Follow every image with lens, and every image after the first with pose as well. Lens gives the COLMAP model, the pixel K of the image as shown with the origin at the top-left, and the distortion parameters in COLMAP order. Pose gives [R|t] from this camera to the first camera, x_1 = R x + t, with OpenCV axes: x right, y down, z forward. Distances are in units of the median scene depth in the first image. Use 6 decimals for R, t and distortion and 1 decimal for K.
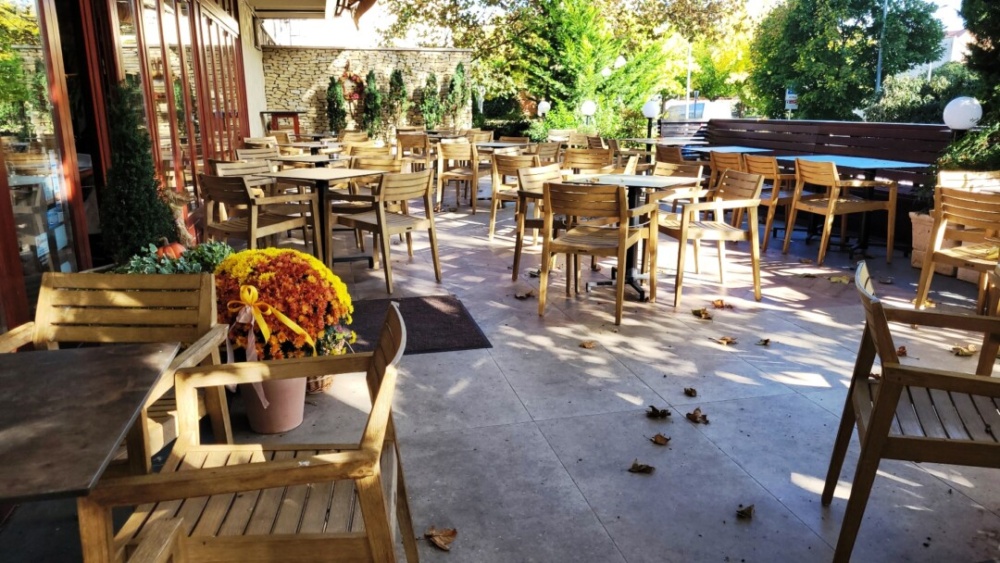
lens RADIAL K [[756.8, 0, 501.5], [0, 756.8, 278.9], [0, 0, 1]] dist [0.046183, -0.037215]
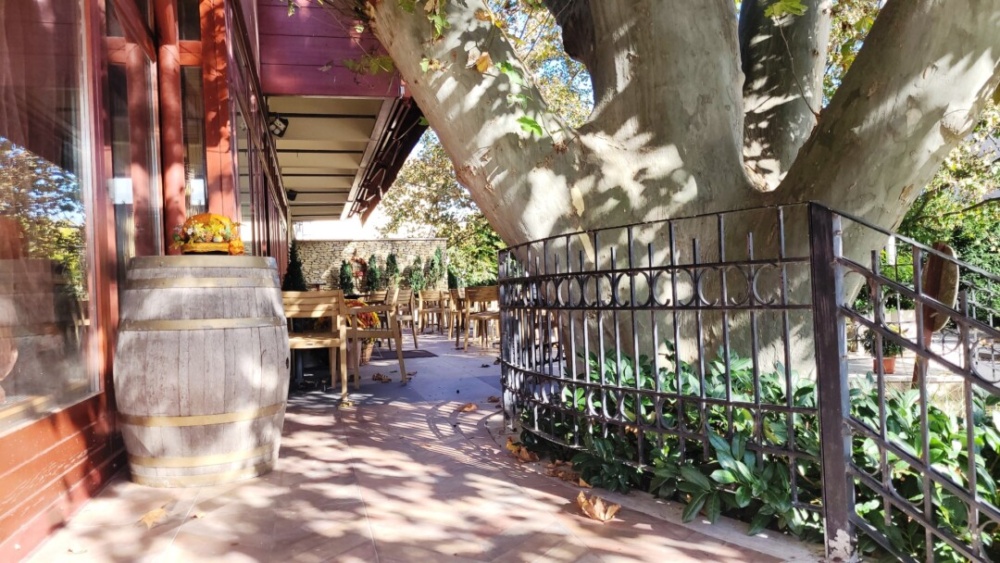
lens RADIAL K [[756.8, 0, 498.6], [0, 756.8, 282.3], [0, 0, 1]] dist [0.046183, -0.037215]
pose [[0.999534, -0.027768, 0.012686, 0.034314], [0.030016, 0.969725, -0.242348, 0.106107], [-0.005572, 0.242616, 0.970106, -0.296991]]
